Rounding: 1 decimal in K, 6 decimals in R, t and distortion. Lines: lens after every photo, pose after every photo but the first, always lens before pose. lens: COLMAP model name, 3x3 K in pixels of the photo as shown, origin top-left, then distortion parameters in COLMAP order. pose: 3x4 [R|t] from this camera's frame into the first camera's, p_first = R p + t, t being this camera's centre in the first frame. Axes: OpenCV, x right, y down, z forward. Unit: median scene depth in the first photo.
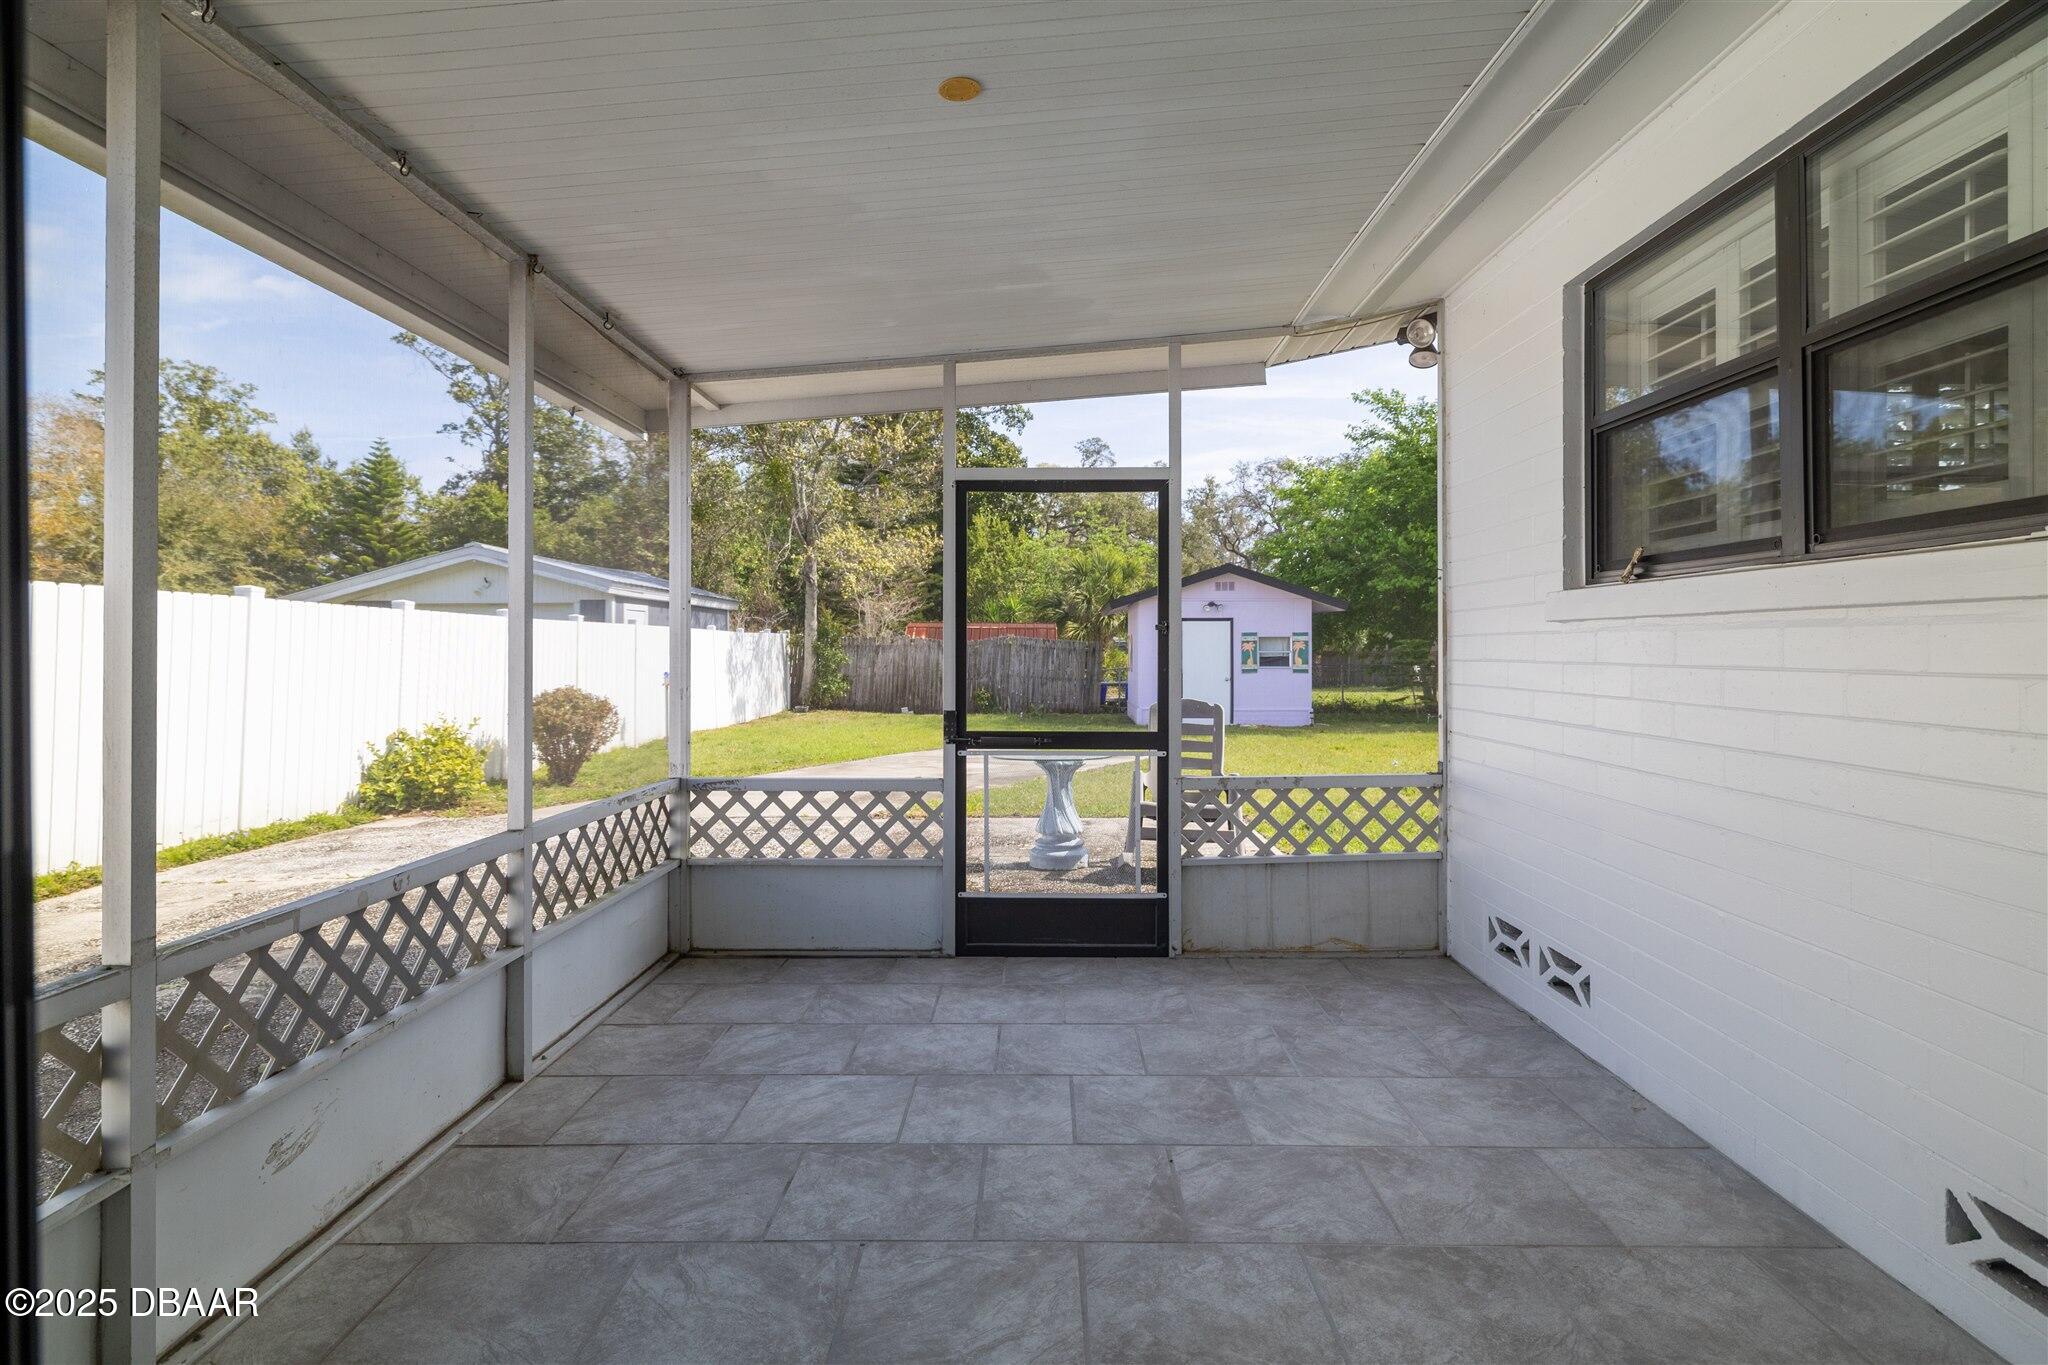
lens RADIAL K [[1069.4, 0, 1026.1], [0, 1069.4, 635.5], [0, 0, 1]] dist [-0.001092, -0.000280]
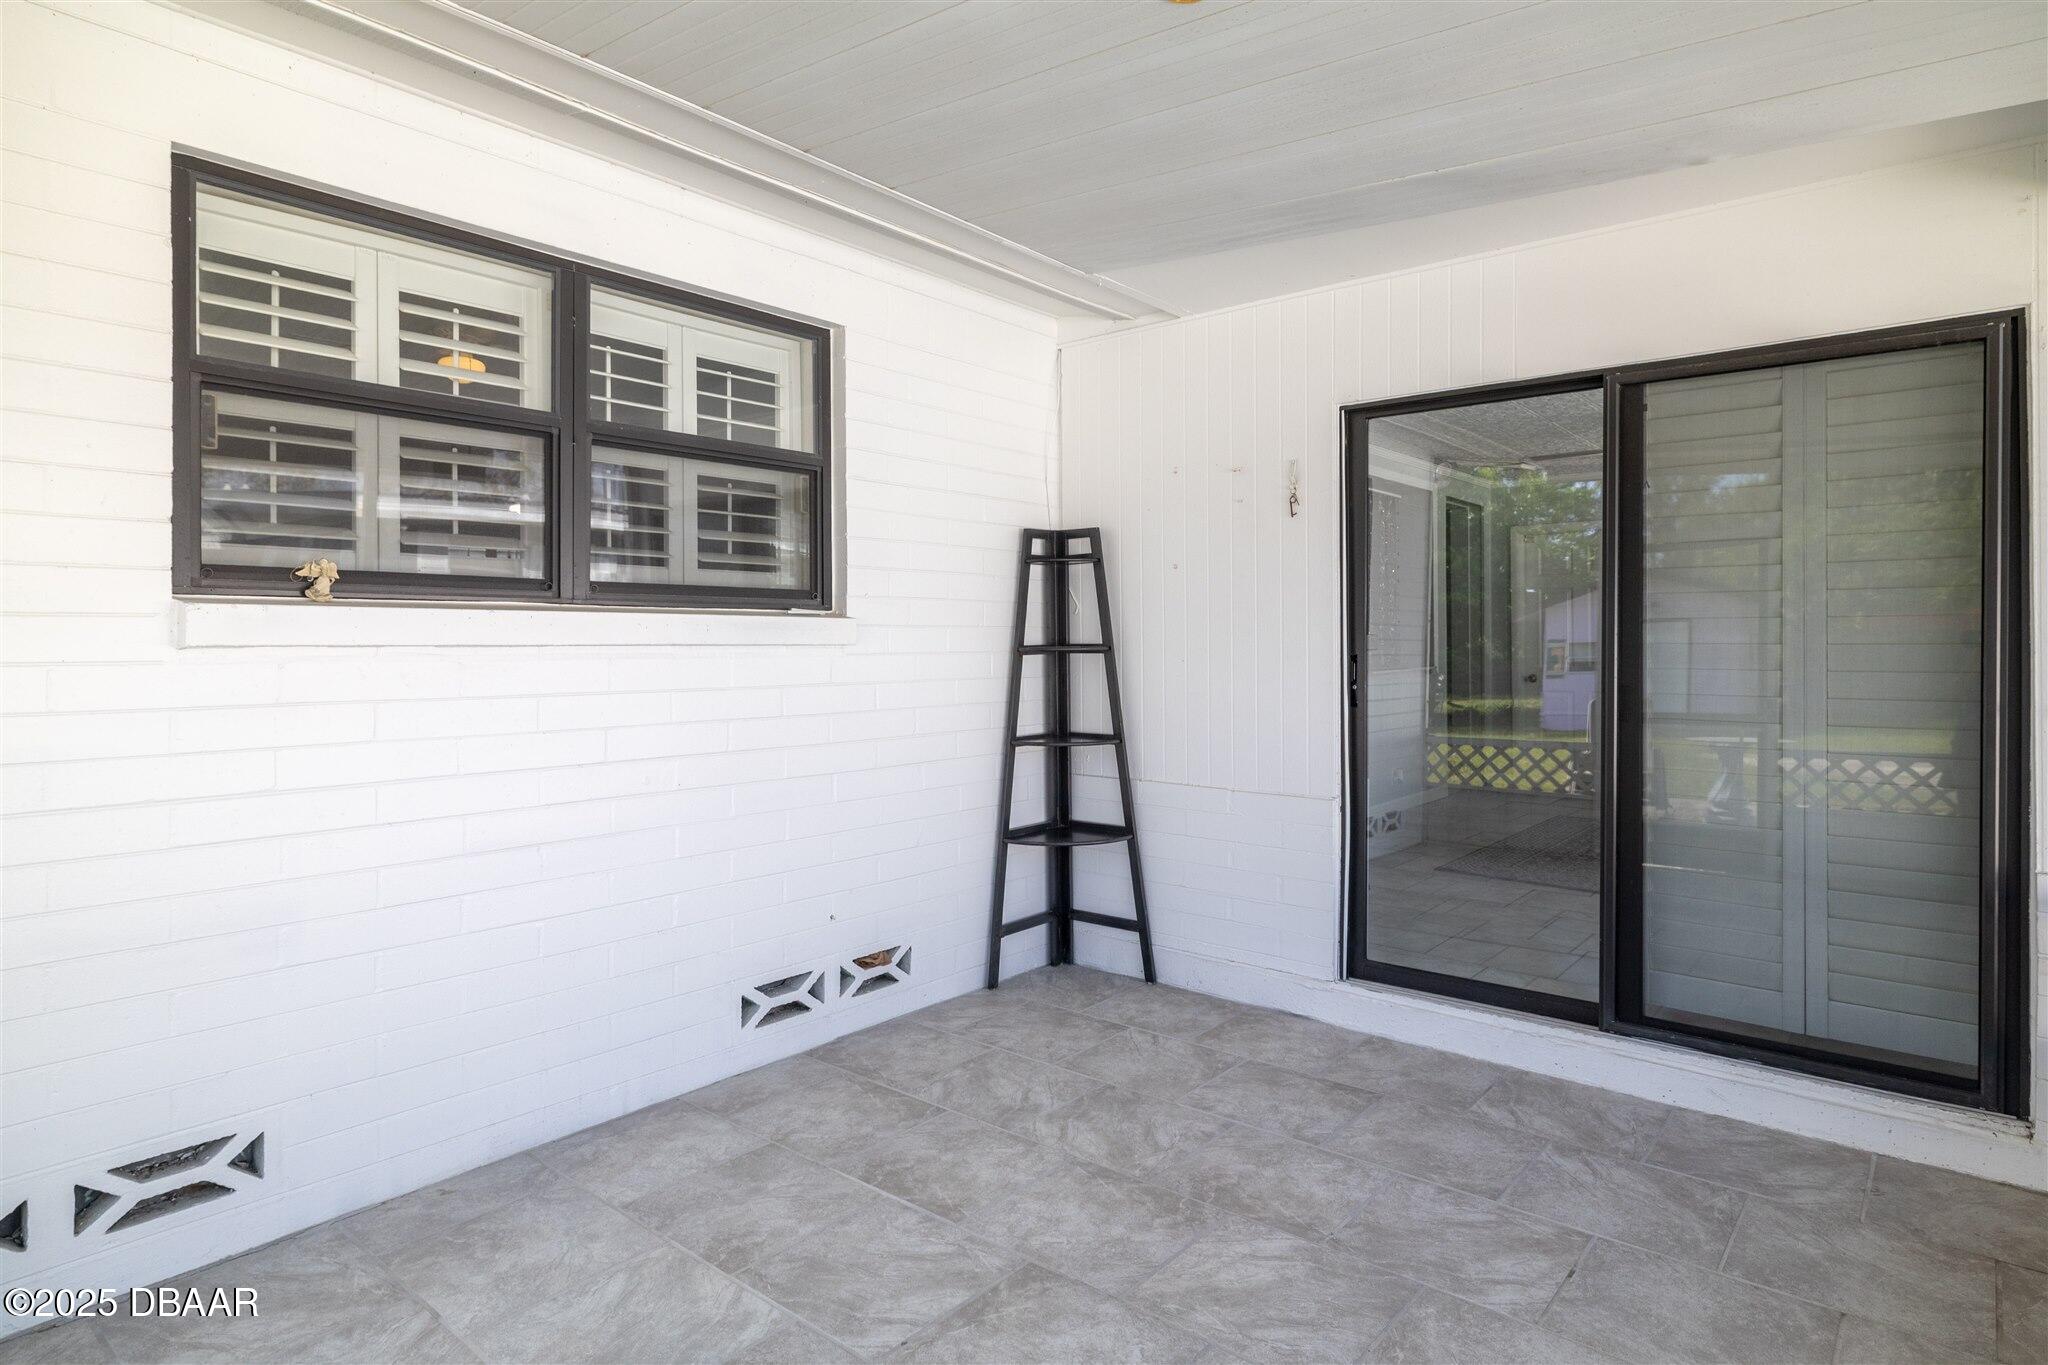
lens RADIAL K [[1096.0, 0, 1024.4], [0, 1096.0, 658.6], [0, 0, 1]] dist [0.000365, -0.000086]
pose [[-0.766343, -0.002587, 0.642426, -0.420900], [-0.002776, 0.999996, 0.000714, -0.011666], [-0.642425, -0.001236, -0.766348, 1.468614]]
